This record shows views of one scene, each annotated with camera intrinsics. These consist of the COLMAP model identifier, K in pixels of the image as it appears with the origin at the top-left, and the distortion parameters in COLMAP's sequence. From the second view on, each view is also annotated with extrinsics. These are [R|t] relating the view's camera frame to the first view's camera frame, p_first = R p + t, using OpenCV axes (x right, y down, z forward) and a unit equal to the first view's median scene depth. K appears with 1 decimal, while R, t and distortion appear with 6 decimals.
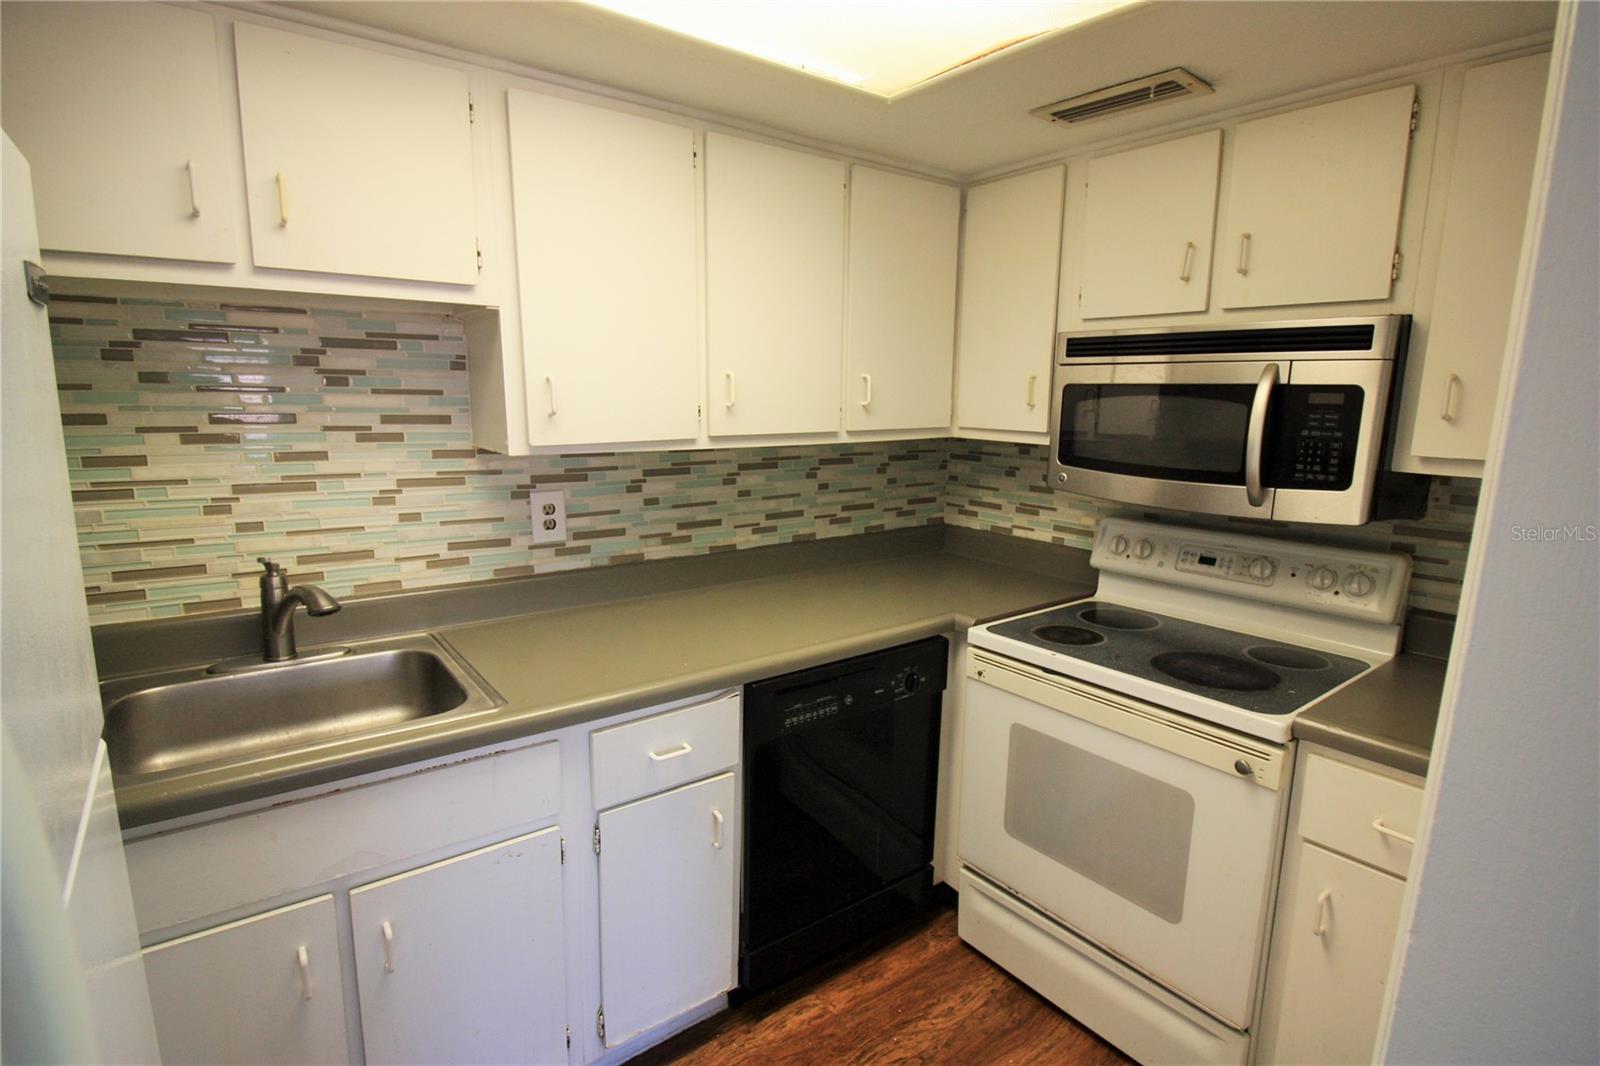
lens RADIAL K [[787.3, 0, 806.6], [0, 787.3, 534.7], [0, 0, 1]] dist [-0.015470, -0.000761]
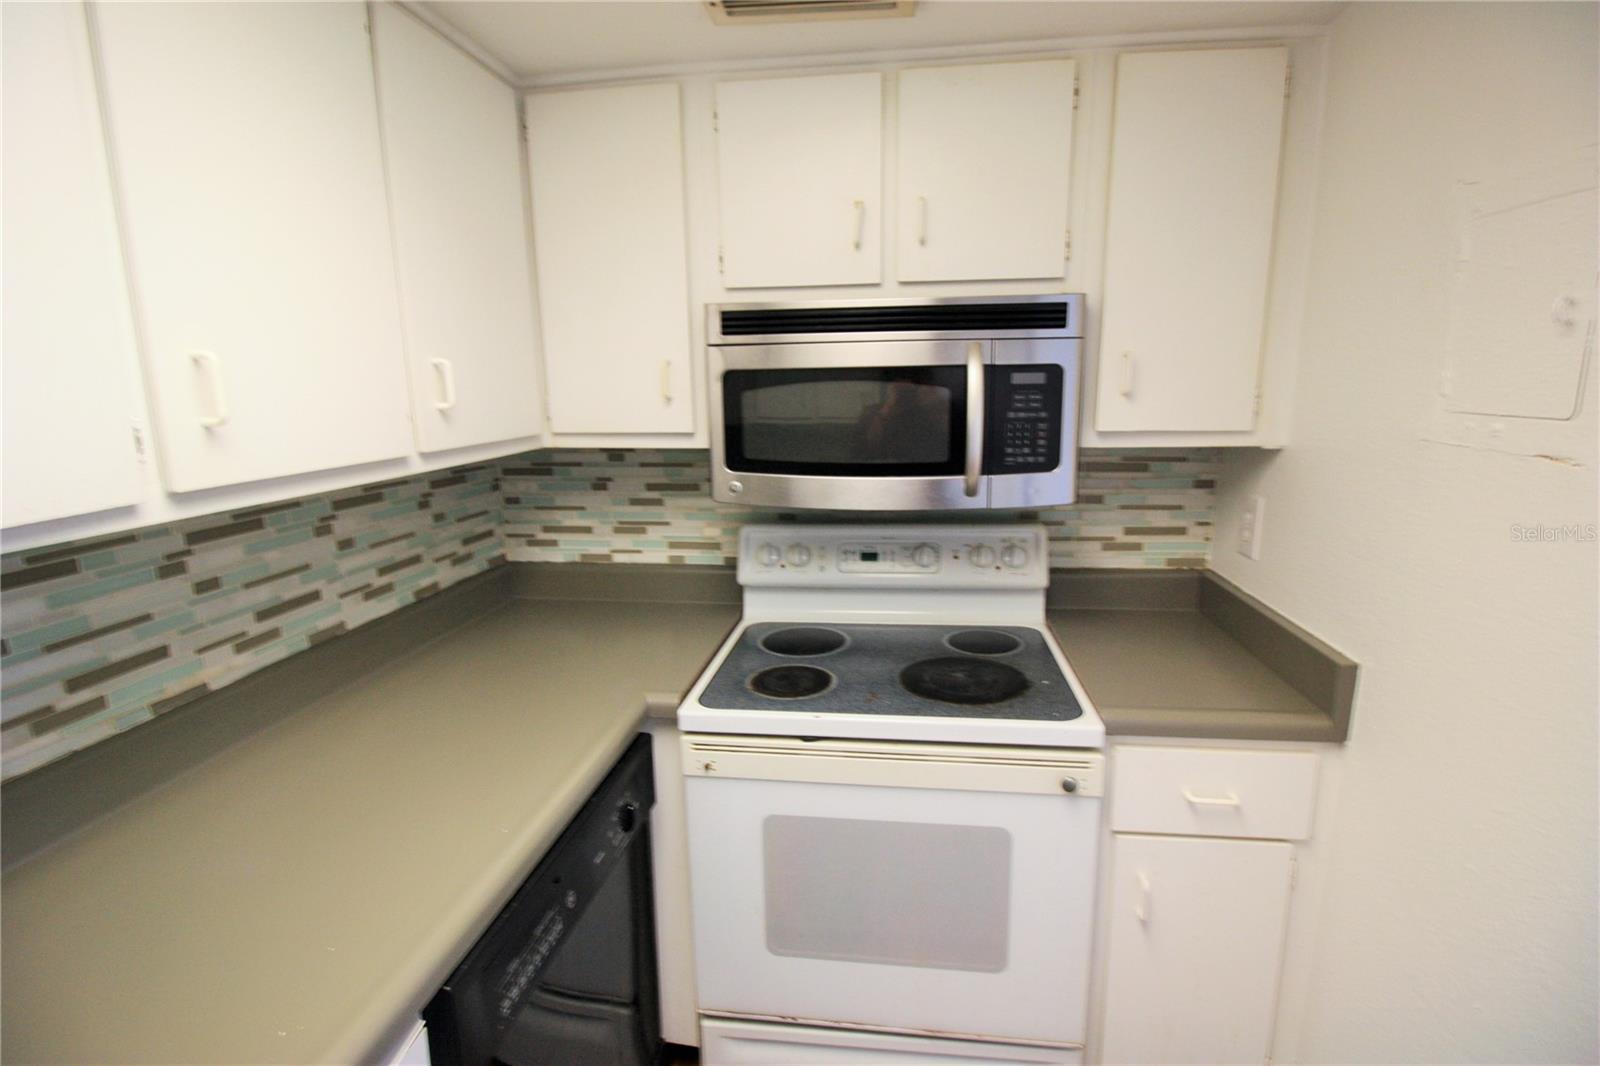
lens RADIAL K [[746.9, 0, 802.8], [0, 746.9, 527.7], [0, 0, 1]] dist [-0.005634, -0.004145]
pose [[0.709595, -0.157619, 0.686754, -0.155489], [0.150520, 0.986069, 0.070791, -0.077608], [-0.688345, 0.053137, 0.723435, 0.416065]]
